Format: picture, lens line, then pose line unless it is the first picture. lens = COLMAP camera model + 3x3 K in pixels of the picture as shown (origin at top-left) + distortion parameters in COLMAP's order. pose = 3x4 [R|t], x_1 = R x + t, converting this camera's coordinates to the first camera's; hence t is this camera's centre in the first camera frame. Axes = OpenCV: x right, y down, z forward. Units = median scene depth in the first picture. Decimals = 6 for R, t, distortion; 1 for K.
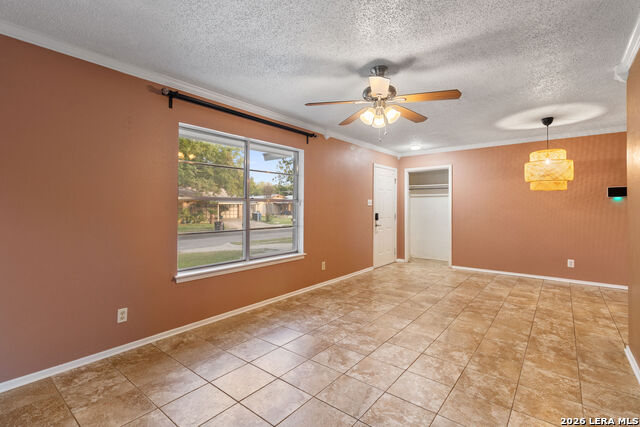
lens RADIAL K [[294.6, 0, 322.0], [0, 294.6, 206.1], [0, 0, 1]] dist [0.001374, 0.000045]
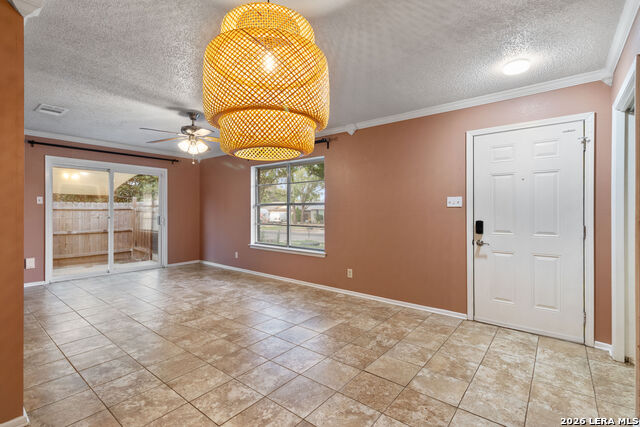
lens RADIAL K [[296.9, 0, 320.0], [0, 296.9, 213.5], [0, 0, 1]] dist [0.013657, 0.000130]
pose [[0.006422, 0.012784, -0.999898, 1.303516], [0.002061, 0.999916, 0.012797, 0.006042], [0.999977, -0.002143, 0.006396, 1.263836]]
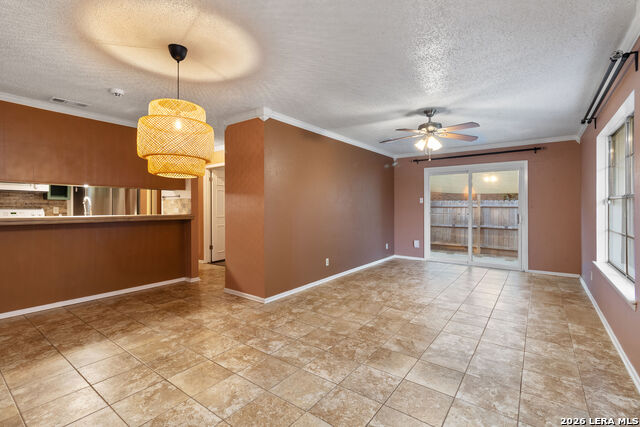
lens RADIAL K [[294.2, 0, 321.4], [0, 294.2, 209.1], [0, 0, 1]] dist [0.002643, 0.000283]
pose [[-0.999053, 0.000774, -0.043513, 0.618225], [0.000648, 0.999996, 0.002909, 0.011328], [0.043515, 0.002878, -0.999049, 1.894625]]
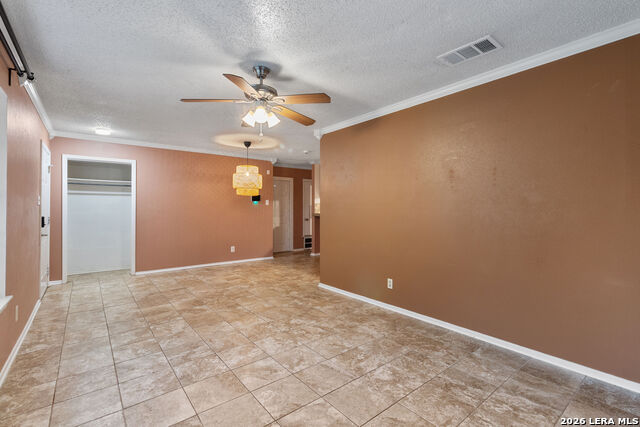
lens RADIAL K [[294.2, 0, 321.4], [0, 294.2, 209.1], [0, 0, 1]] dist [0.002643, 0.000283]
pose [[0.213557, -0.002209, 0.976928, -0.577935], [-0.005279, 0.999980, 0.003416, 0.003414], [-0.976916, -0.005886, 0.213542, 0.455837]]
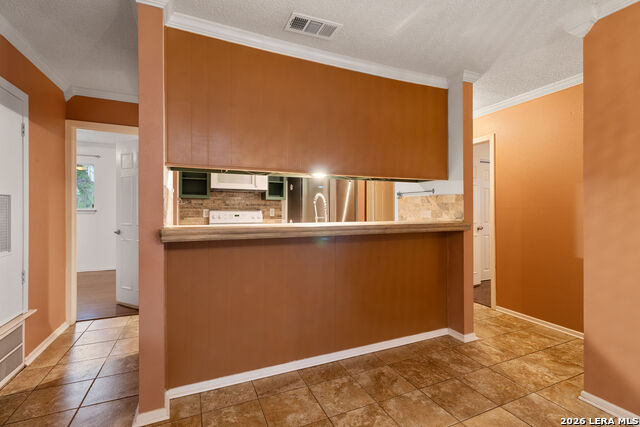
lens RADIAL K [[294.2, 0, 321.4], [0, 294.2, 209.1], [0, 0, 1]] dist [0.002643, 0.000283]
pose [[-0.891183, -0.000418, 0.453643, 1.014135], [-0.000958, 0.999999, -0.000961, 0.008440], [-0.453643, -0.001291, -0.891183, 1.497451]]
